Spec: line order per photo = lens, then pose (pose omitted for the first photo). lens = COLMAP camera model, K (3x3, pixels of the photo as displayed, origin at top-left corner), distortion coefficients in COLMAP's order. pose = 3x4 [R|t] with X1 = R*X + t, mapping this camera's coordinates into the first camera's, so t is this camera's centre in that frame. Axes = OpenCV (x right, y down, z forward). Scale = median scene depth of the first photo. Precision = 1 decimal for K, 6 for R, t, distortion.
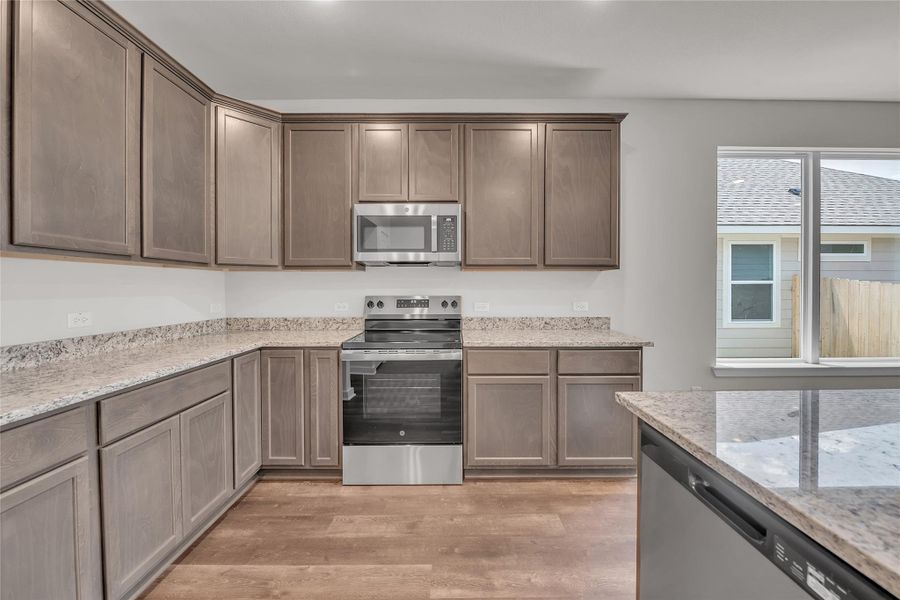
lens RADIAL K [[360.7, 0, 461.0], [0, 360.7, 296.4], [0, 0, 1]] dist [-0.005320, -0.001087]
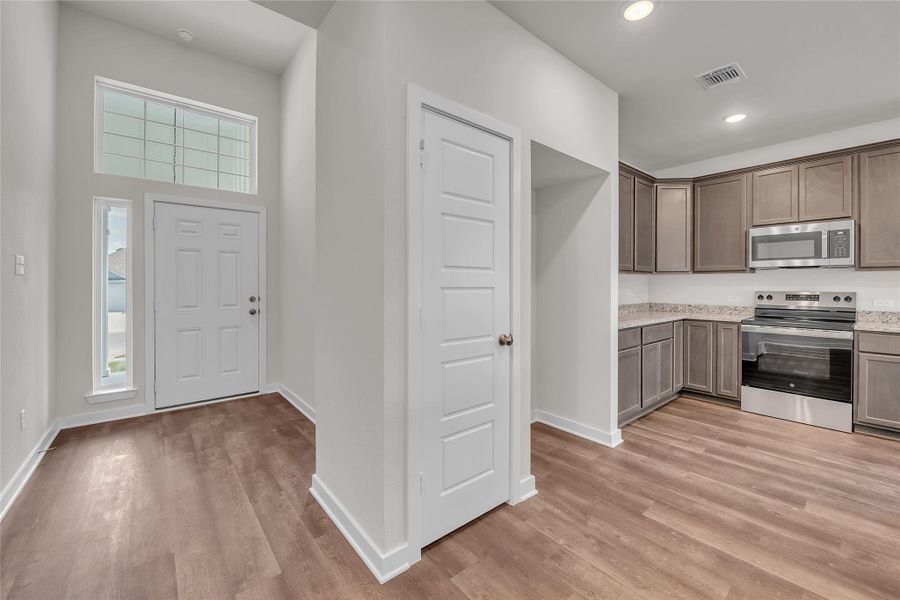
lens RADIAL K [[360.7, 0, 458.4], [0, 360.7, 285.6], [0, 0, 1]] dist [-0.005320, -0.001087]
pose [[0.633867, 0.003610, -0.773434, 0.090650], [-0.019447, 0.999747, -0.011272, 0.017494], [0.773198, 0.022186, 0.633777, -0.861532]]
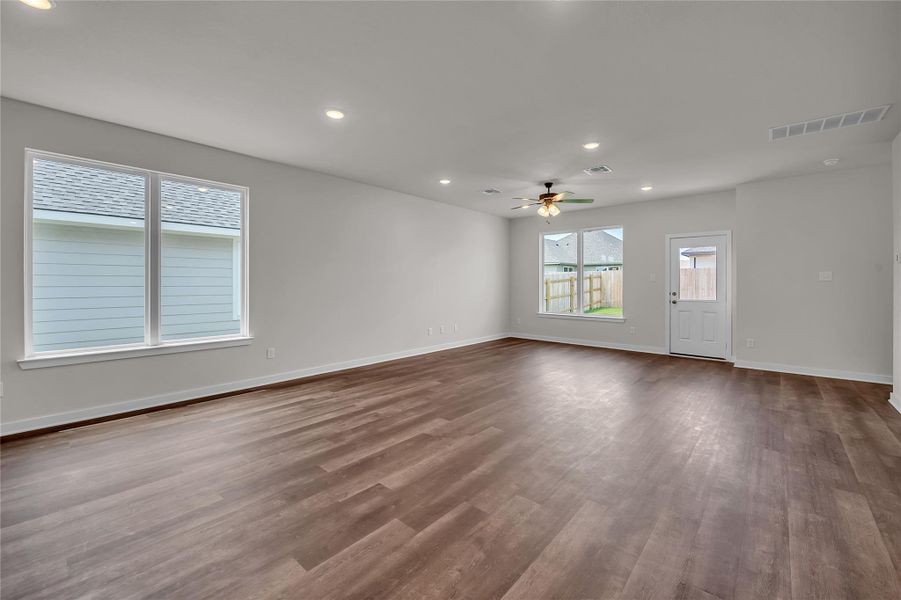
lens RADIAL K [[361.1, 0, 451.1], [0, 361.1, 288.1], [0, 0, 1]] dist [-0.005320, -0.001087]
pose [[0.675119, -0.006385, 0.737681, 0.899281], [0.016402, 0.999845, -0.006358, 0.017442], [-0.737526, 0.016392, 0.675120, -0.687737]]
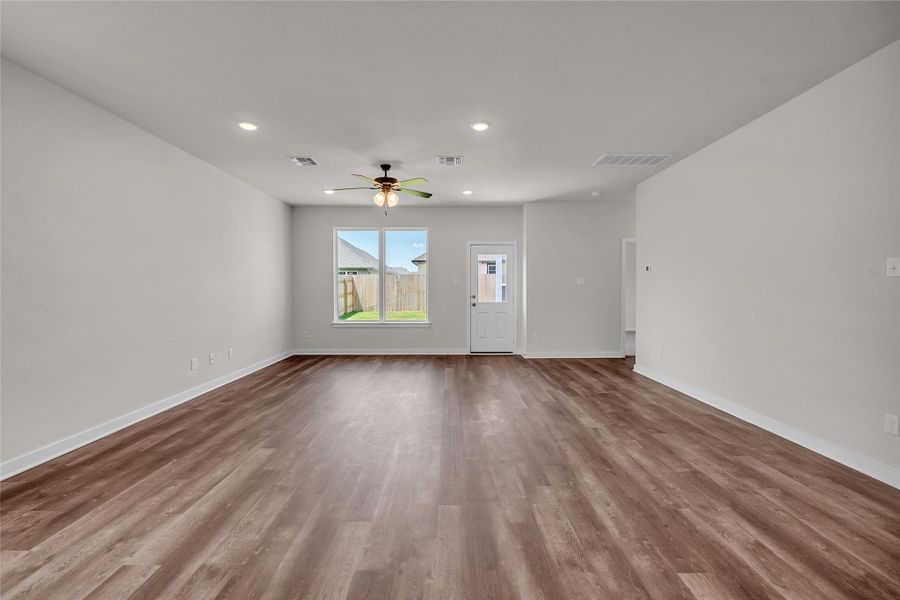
lens RADIAL K [[369.8, 0, 451.9], [0, 369.8, 290.8], [0, 0, 1]] dist [-0.003064, -0.002438]
pose [[0.012392, -0.007287, 0.999897, 1.077258], [0.025357, 0.999654, 0.006971, -0.002116], [-0.999602, 0.025268, 0.012572, 0.013597]]
